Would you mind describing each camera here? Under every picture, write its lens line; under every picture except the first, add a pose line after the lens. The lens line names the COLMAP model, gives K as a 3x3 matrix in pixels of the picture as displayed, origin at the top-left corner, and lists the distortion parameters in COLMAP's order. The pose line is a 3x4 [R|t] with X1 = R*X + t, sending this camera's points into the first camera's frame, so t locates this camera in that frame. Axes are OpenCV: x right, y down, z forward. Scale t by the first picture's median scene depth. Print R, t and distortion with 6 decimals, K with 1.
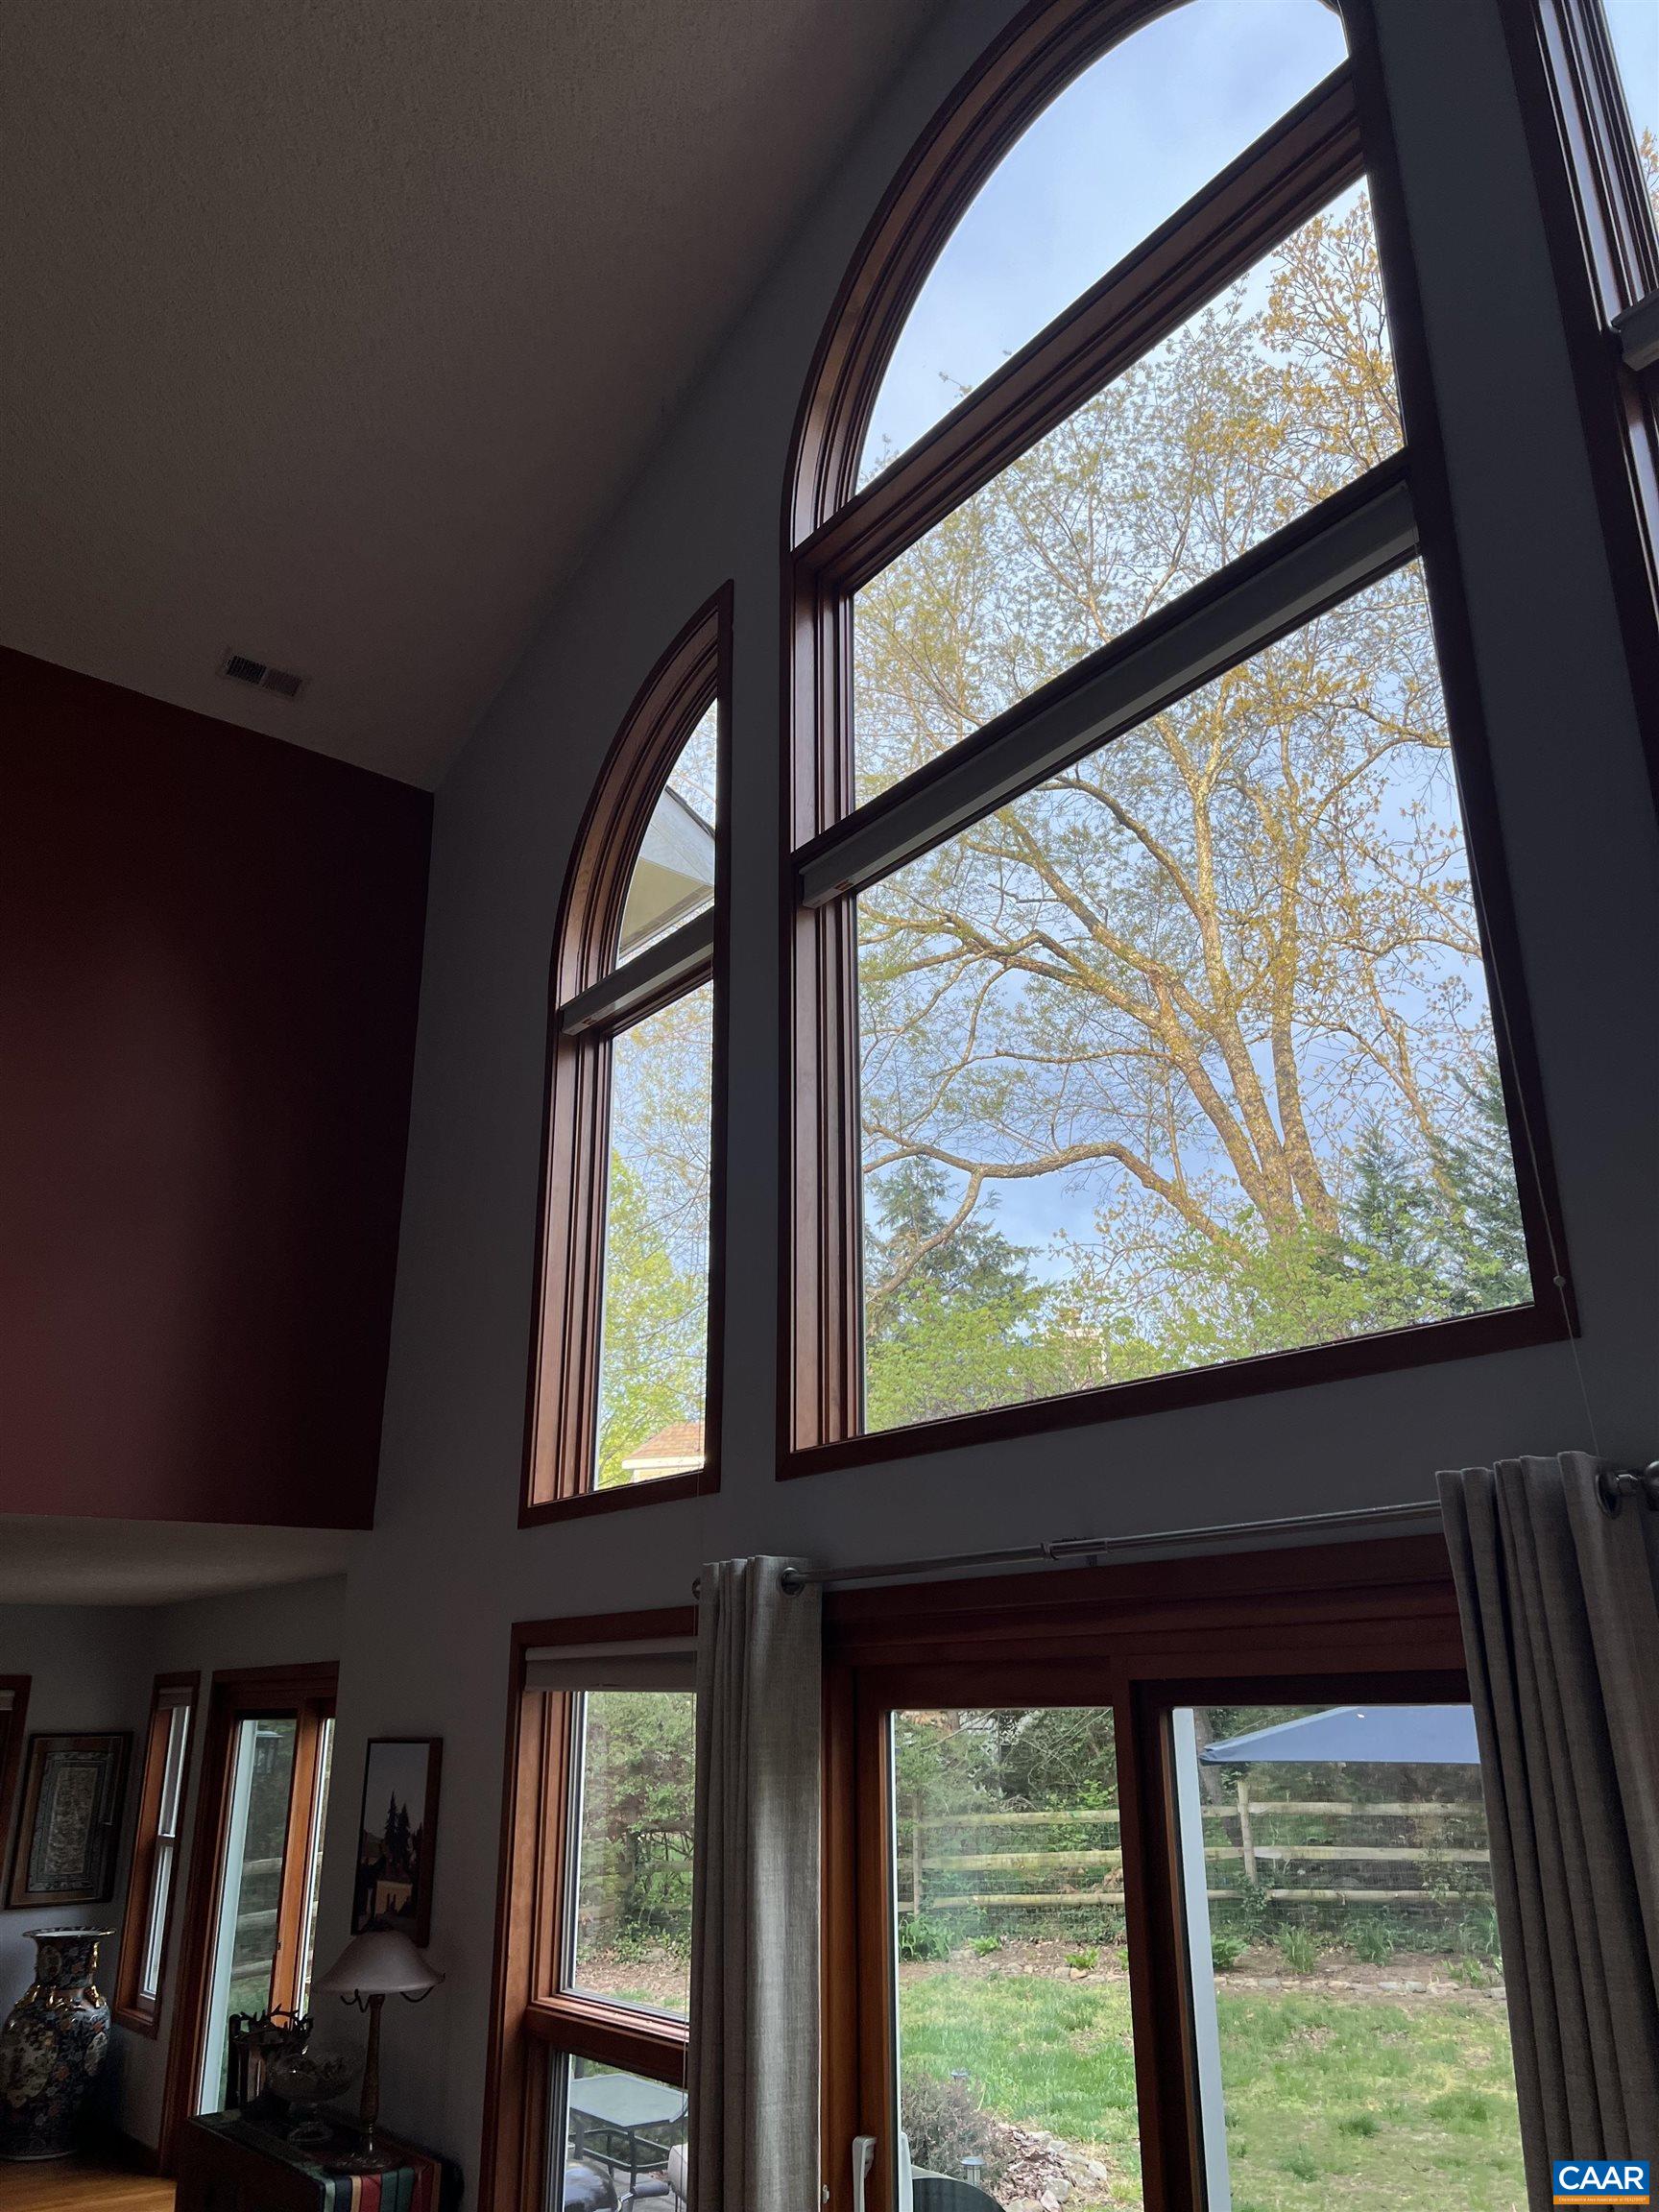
lens RADIAL K [[1658.3, 0, 834.0], [0, 1658.3, 1106.5], [0, 0, 1]] dist [0.043477, -0.036930]
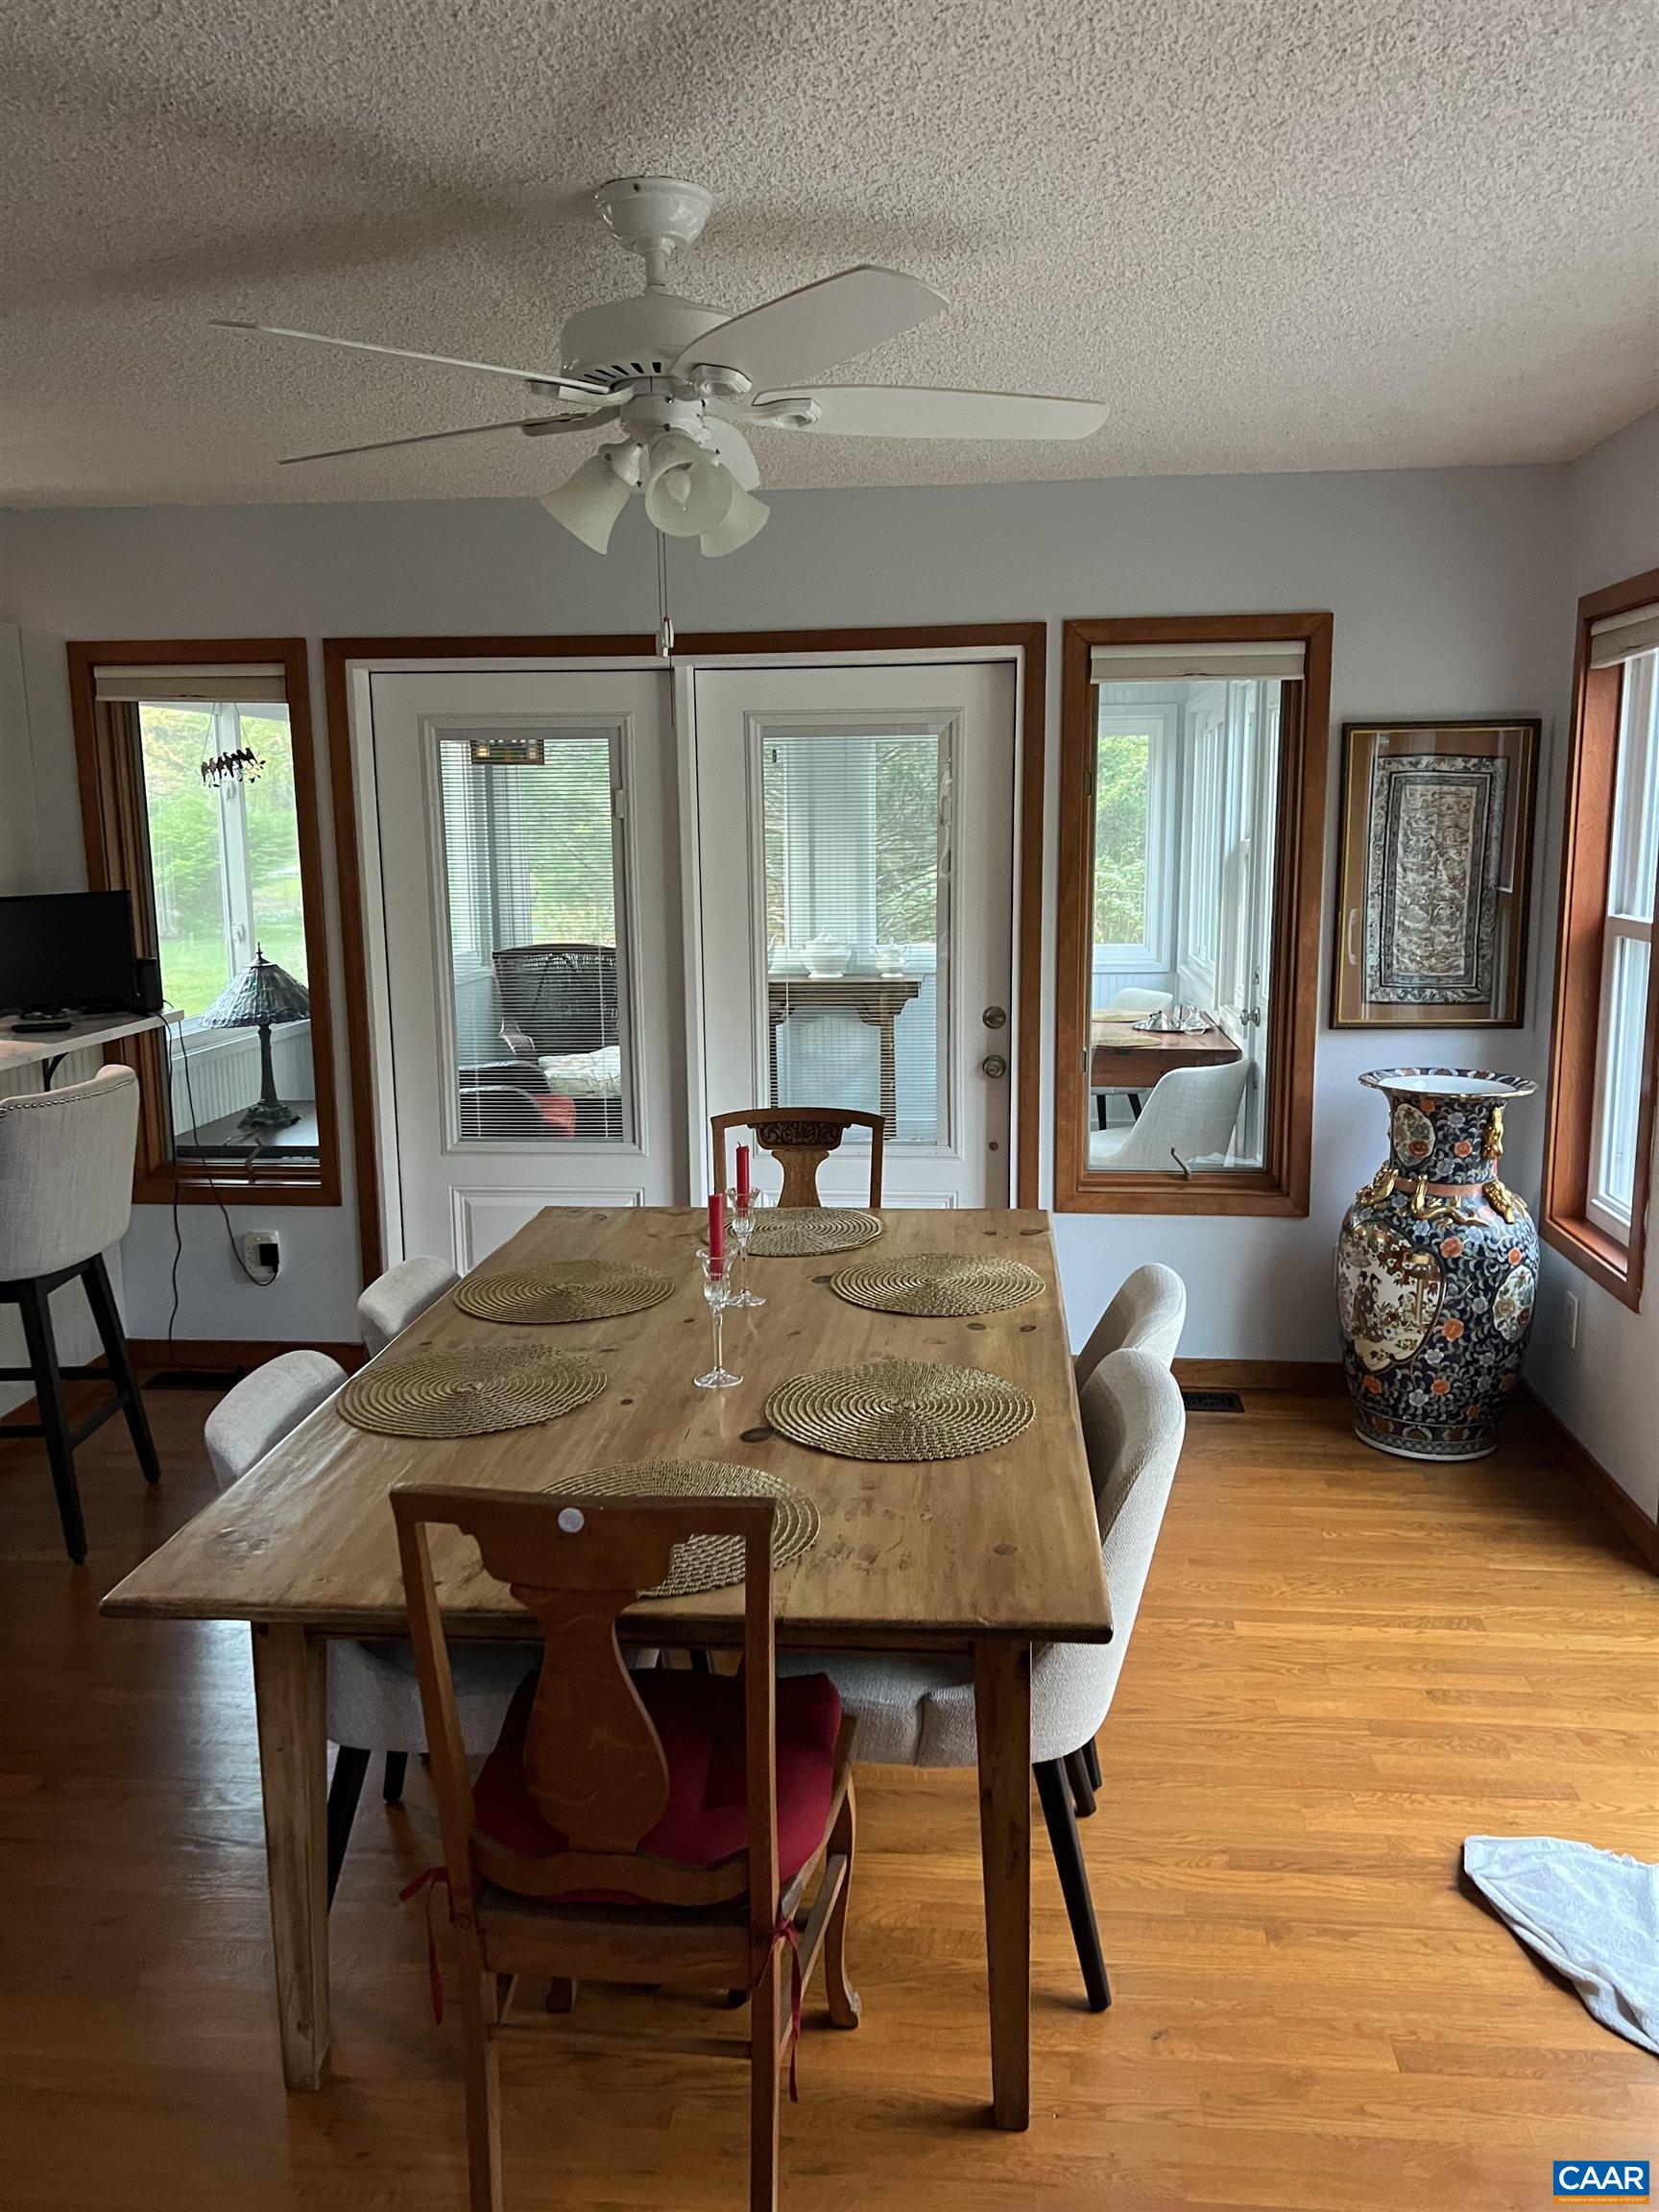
lens RADIAL K [[1658.3, 0, 836.0], [0, 1658.3, 1106.1], [0, 0, 1]] dist [0.043477, -0.036930]
pose [[0.718444, 0.127903, -0.683724, -0.242759], [0.245112, 0.873347, 0.420934, 0.240192], [0.650967, -0.470007, 0.596100, 0.579304]]
